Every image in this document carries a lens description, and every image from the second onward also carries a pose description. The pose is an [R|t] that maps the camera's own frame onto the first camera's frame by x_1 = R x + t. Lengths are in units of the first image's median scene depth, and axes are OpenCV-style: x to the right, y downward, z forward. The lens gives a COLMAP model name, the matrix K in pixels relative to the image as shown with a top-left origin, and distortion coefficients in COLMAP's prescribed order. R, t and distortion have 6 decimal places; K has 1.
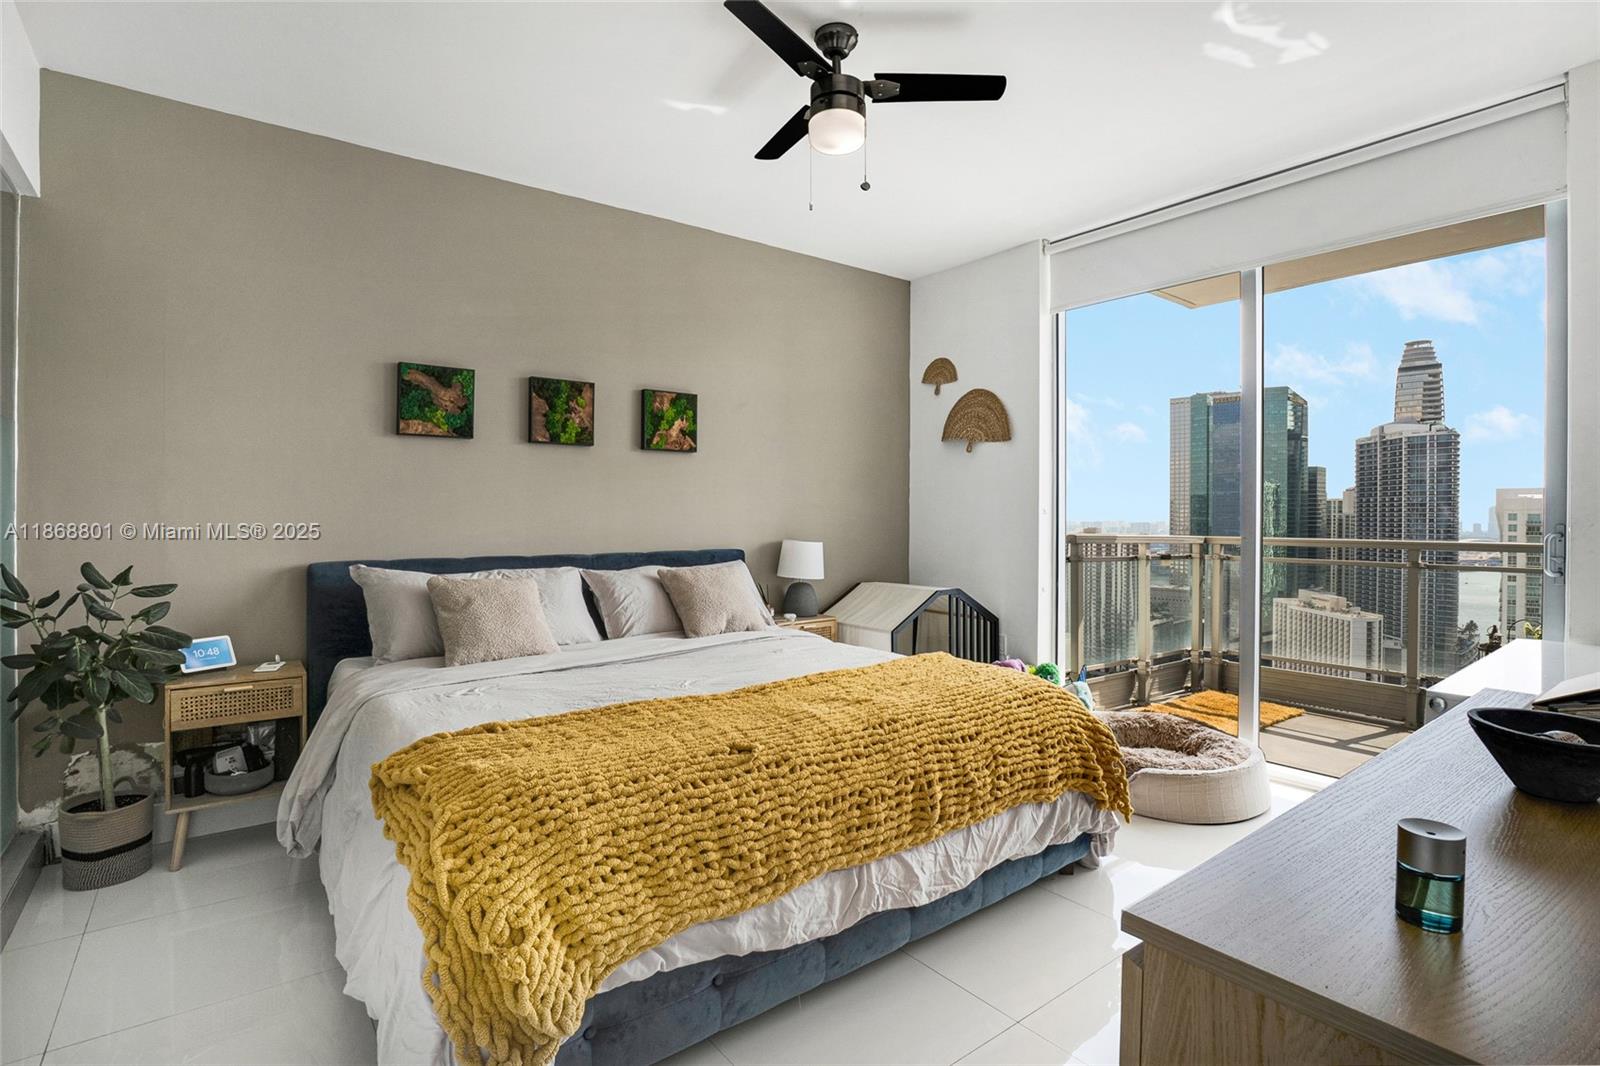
lens RADIAL K [[773.9, 0, 801.6], [0, 773.9, 524.3], [0, 0, 1]] dist [0.000532, 0.000332]
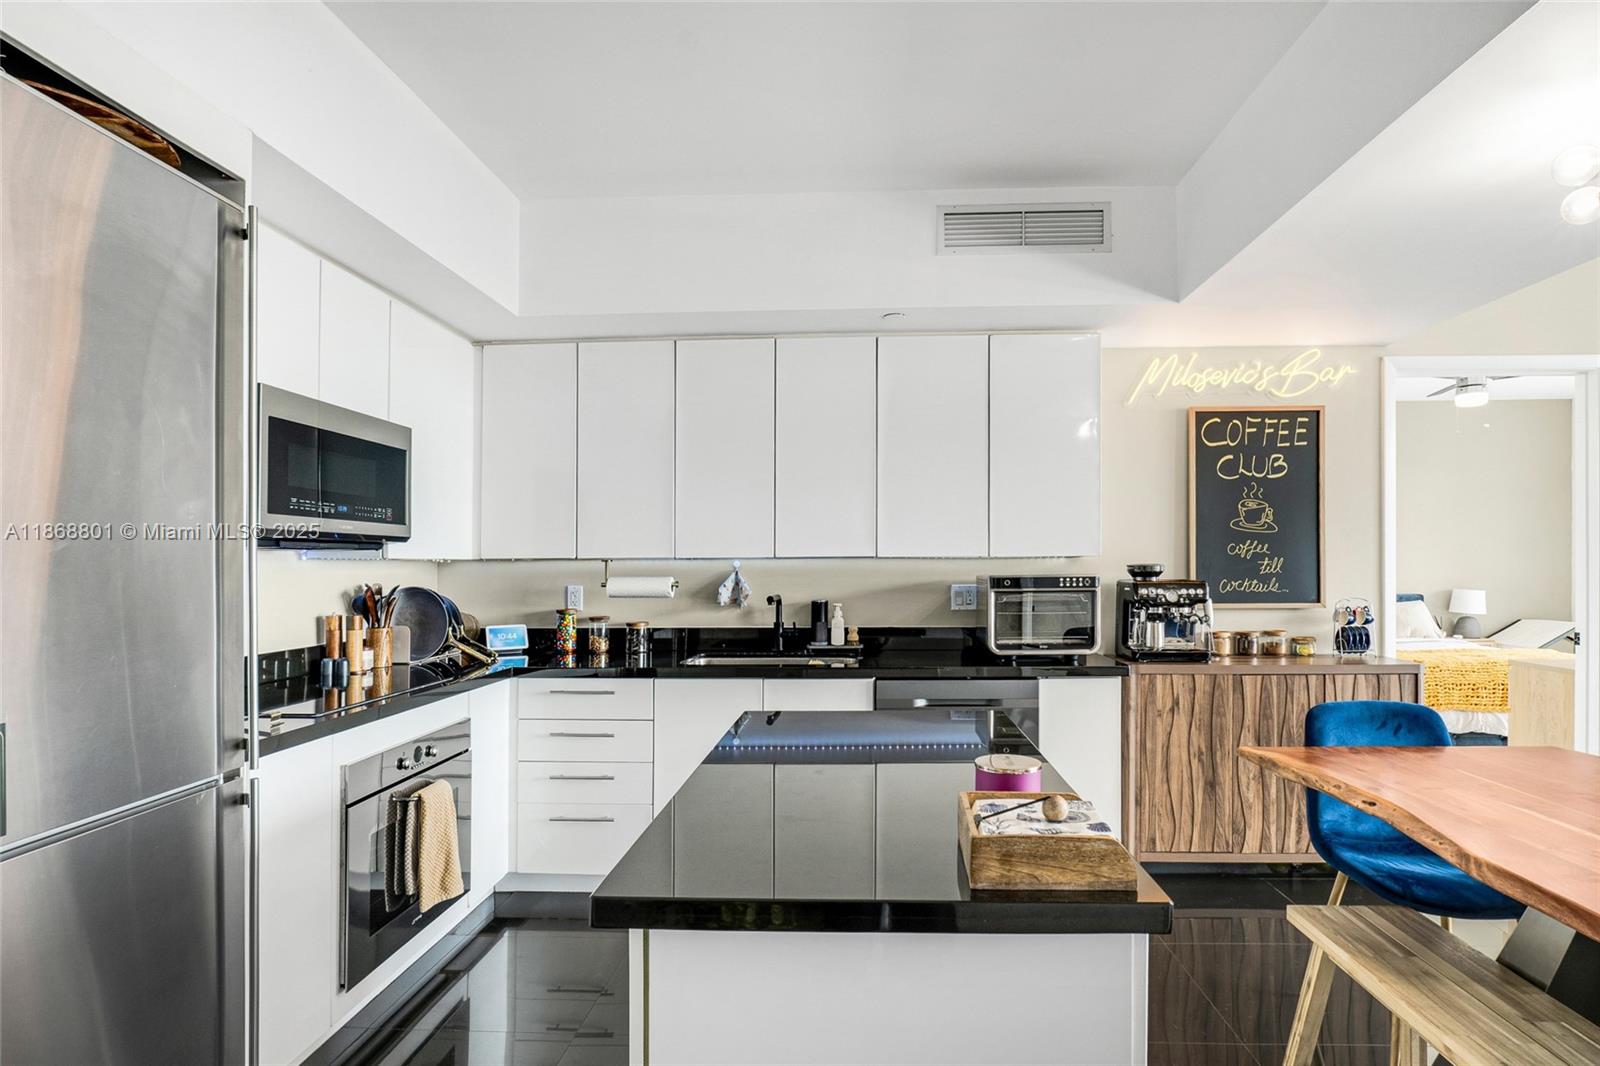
lens RADIAL K [[826.3, 0, 799.6], [0, 826.3, 544.8], [0, 0, 1]] dist [-0.004616, -0.000370]
pose [[0.744348, -0.006286, -0.667762, 0.112935], [-0.009818, 0.999745, -0.020355, -0.023921], [0.667720, 0.021708, 0.744096, -1.223560]]
